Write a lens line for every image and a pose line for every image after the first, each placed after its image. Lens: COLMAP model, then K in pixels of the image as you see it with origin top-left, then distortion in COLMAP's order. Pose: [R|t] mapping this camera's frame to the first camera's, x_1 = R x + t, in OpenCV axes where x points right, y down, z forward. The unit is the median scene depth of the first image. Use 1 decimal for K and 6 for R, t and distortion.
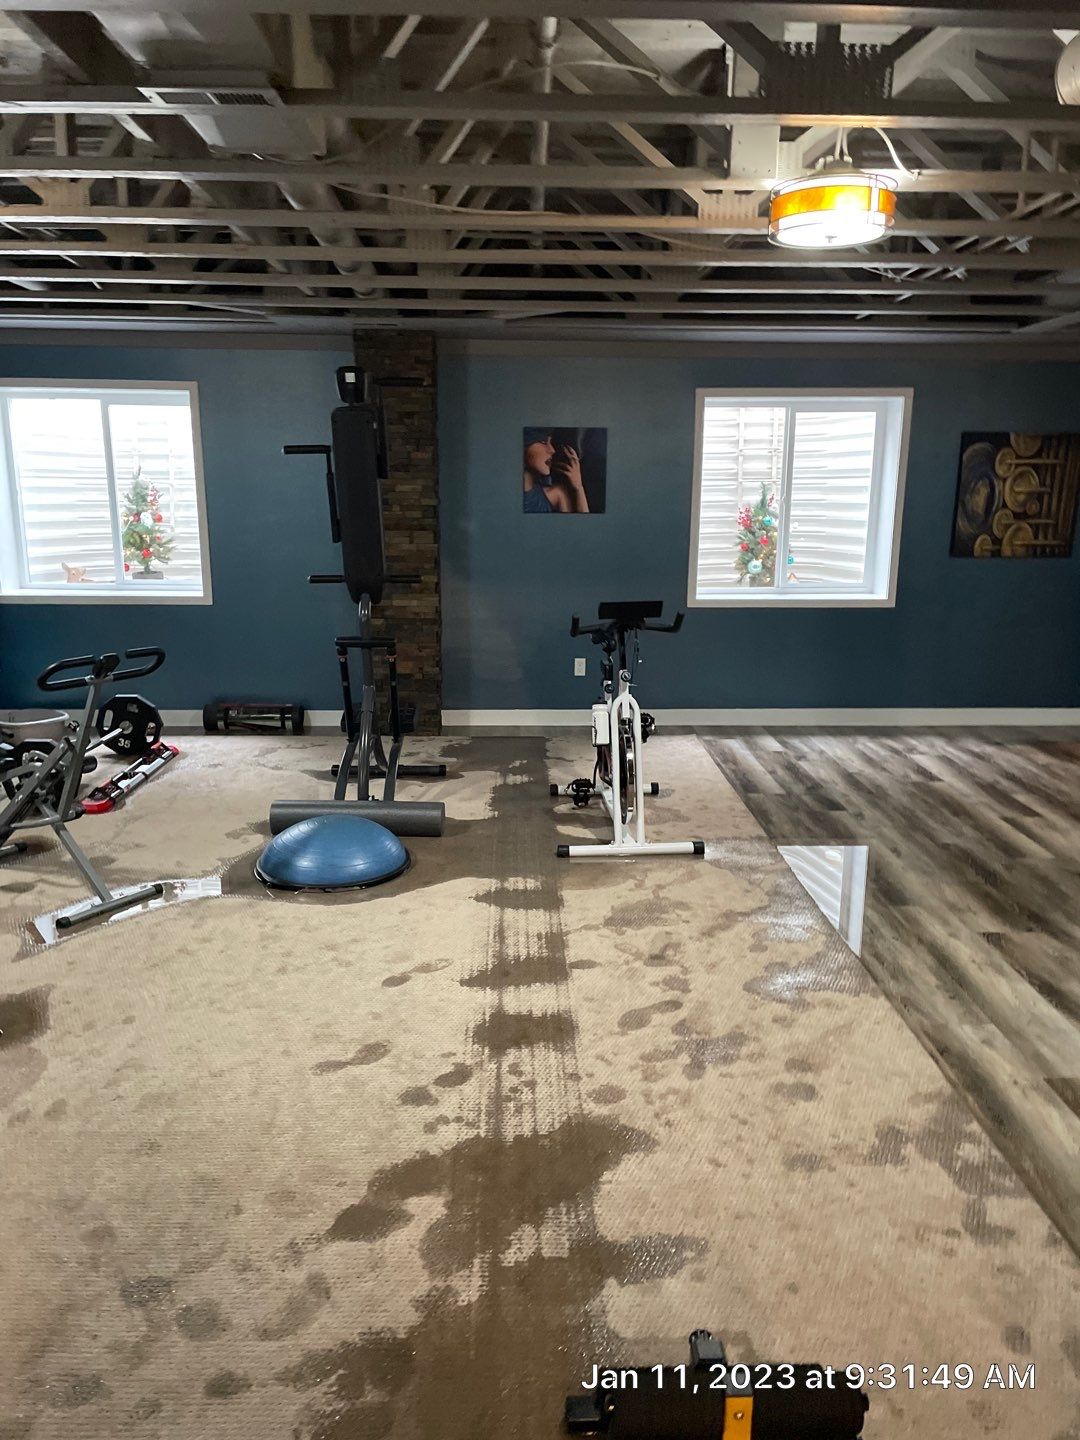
lens RADIAL K [[1068.7, 0, 540.0], [0, 1068.7, 720.0], [0, 0, 1]] dist [0.099443, -0.127994]
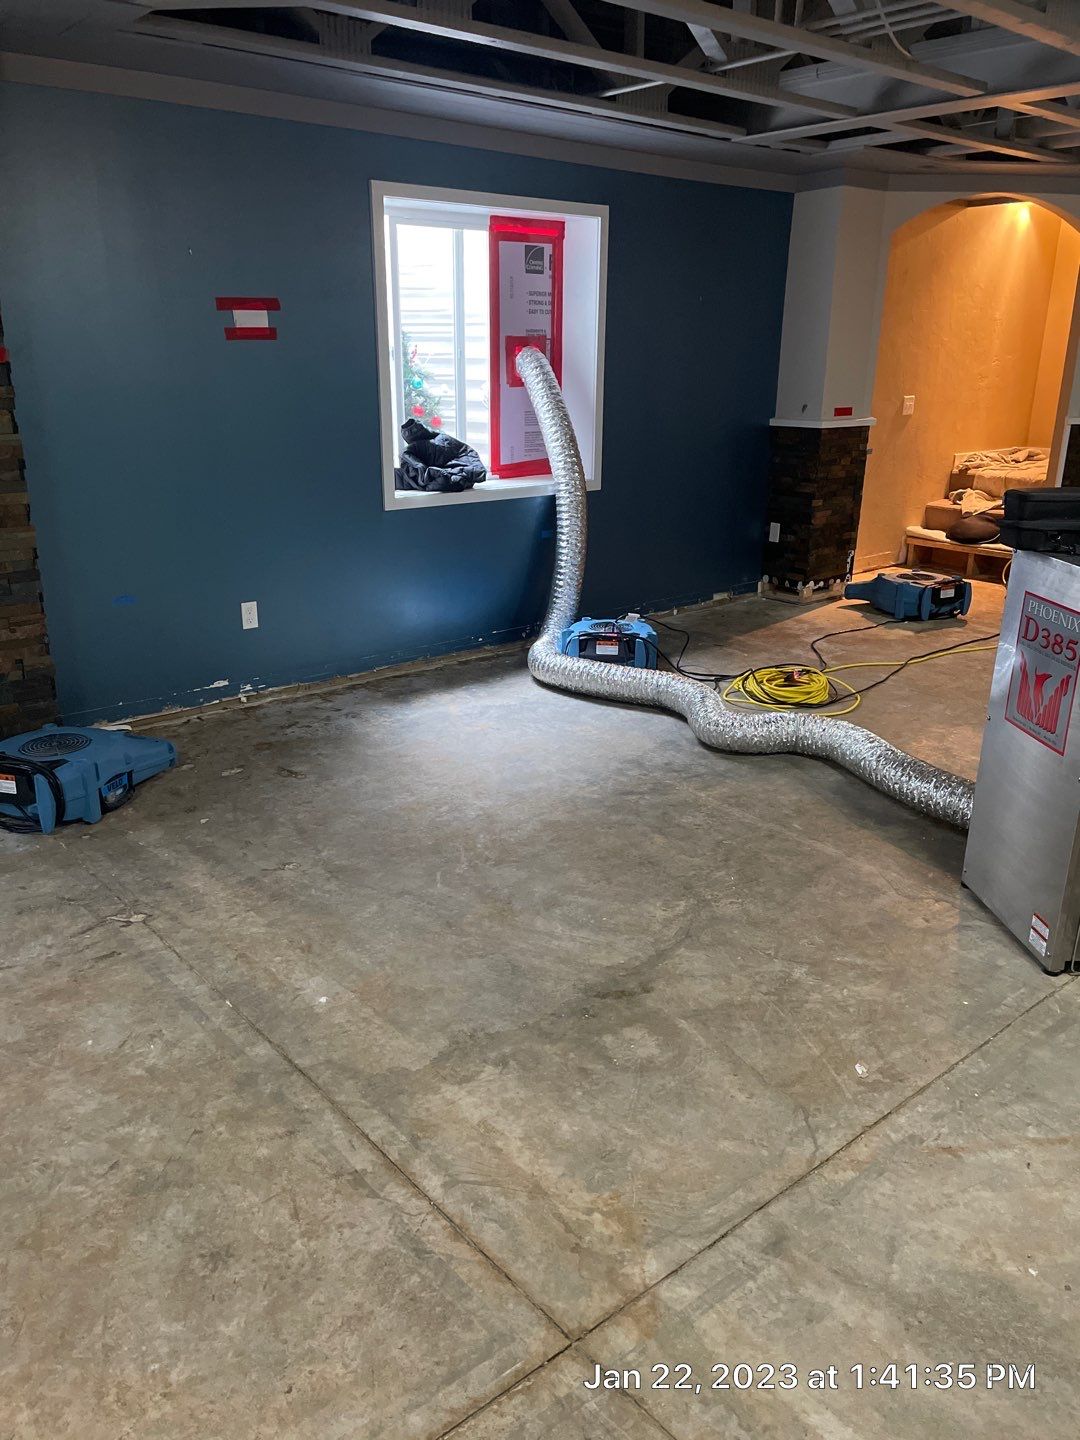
lens RADIAL K [[1068.7, 0, 540.0], [0, 1068.7, 720.0], [0, 0, 1]] dist [0.099443, -0.127994]
pose [[0.782772, -0.203038, 0.588255, -0.242217], [0.129685, 0.977746, 0.164906, -0.077470], [-0.608646, -0.052796, 0.791684, 0.386548]]
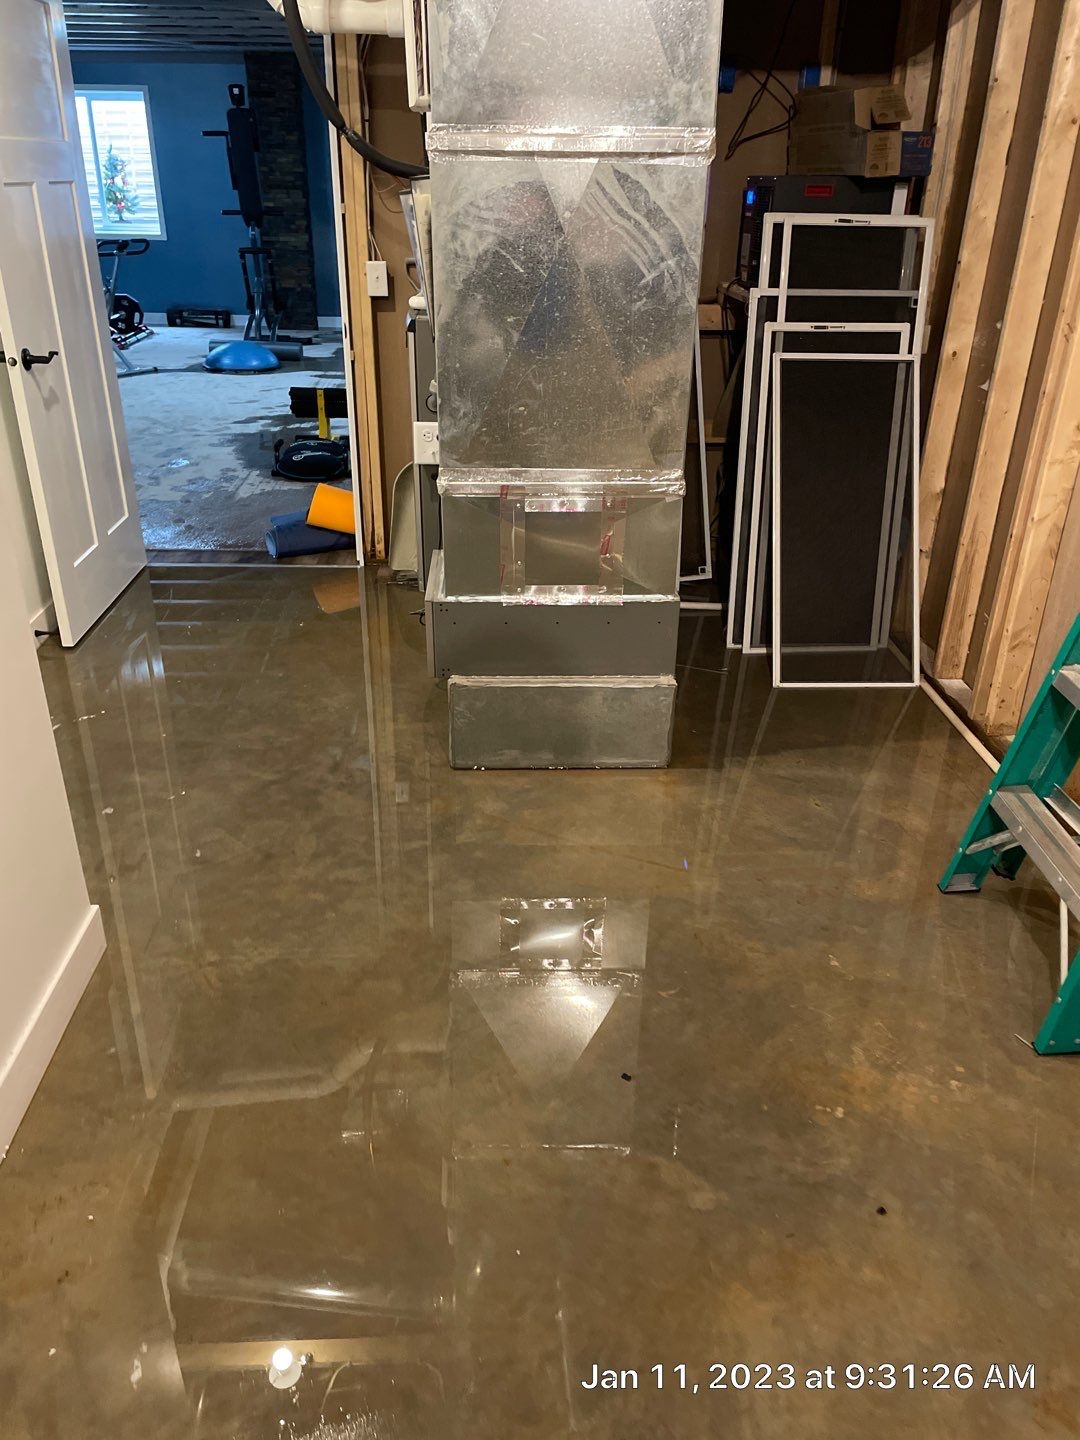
lens RADIAL K [[1068.7, 0, 540.0], [0, 1068.7, 720.0], [0, 0, 1]] dist [0.099443, -0.127994]
pose [[0.999607, 0.001139, 0.027992, 0.208906], [-0.008009, 0.969098, 0.246548, 0.185573], [-0.026846, -0.246675, 0.968726, -0.769912]]
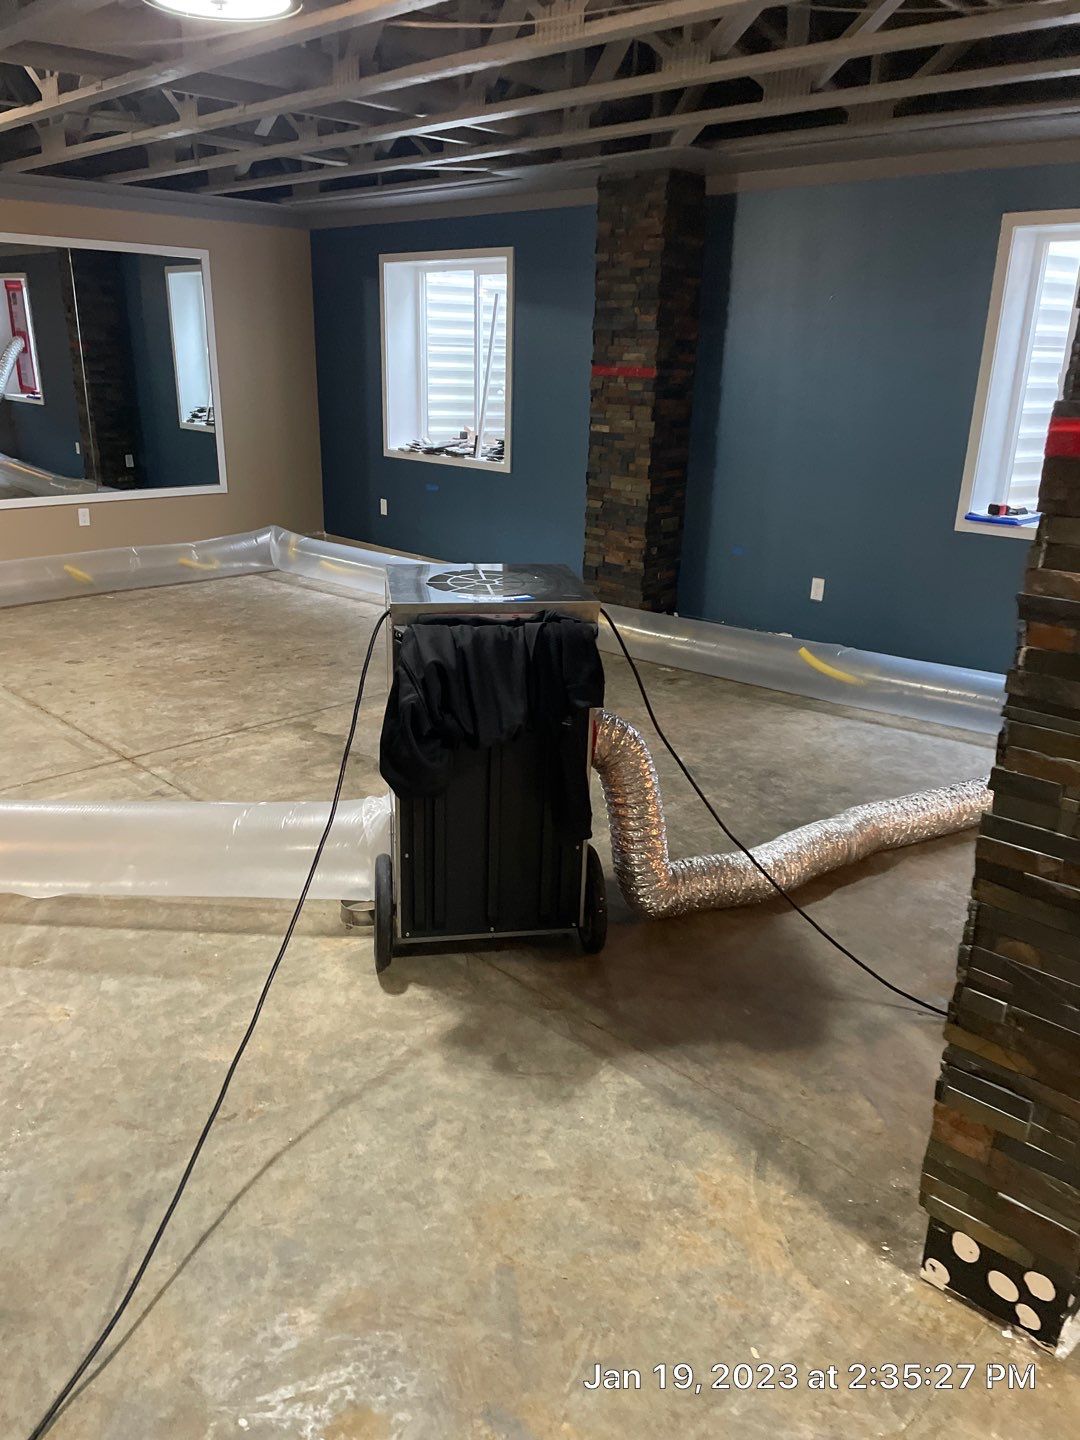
lens RADIAL K [[1068.7, 0, 540.0], [0, 1068.7, 720.0], [0, 0, 1]] dist [0.099443, -0.127994]
pose [[0.700030, 0.239497, -0.672755, 0.493998], [-0.171054, 0.970895, 0.167644, -0.057490], [0.693324, -0.002279, 0.720622, 0.288247]]
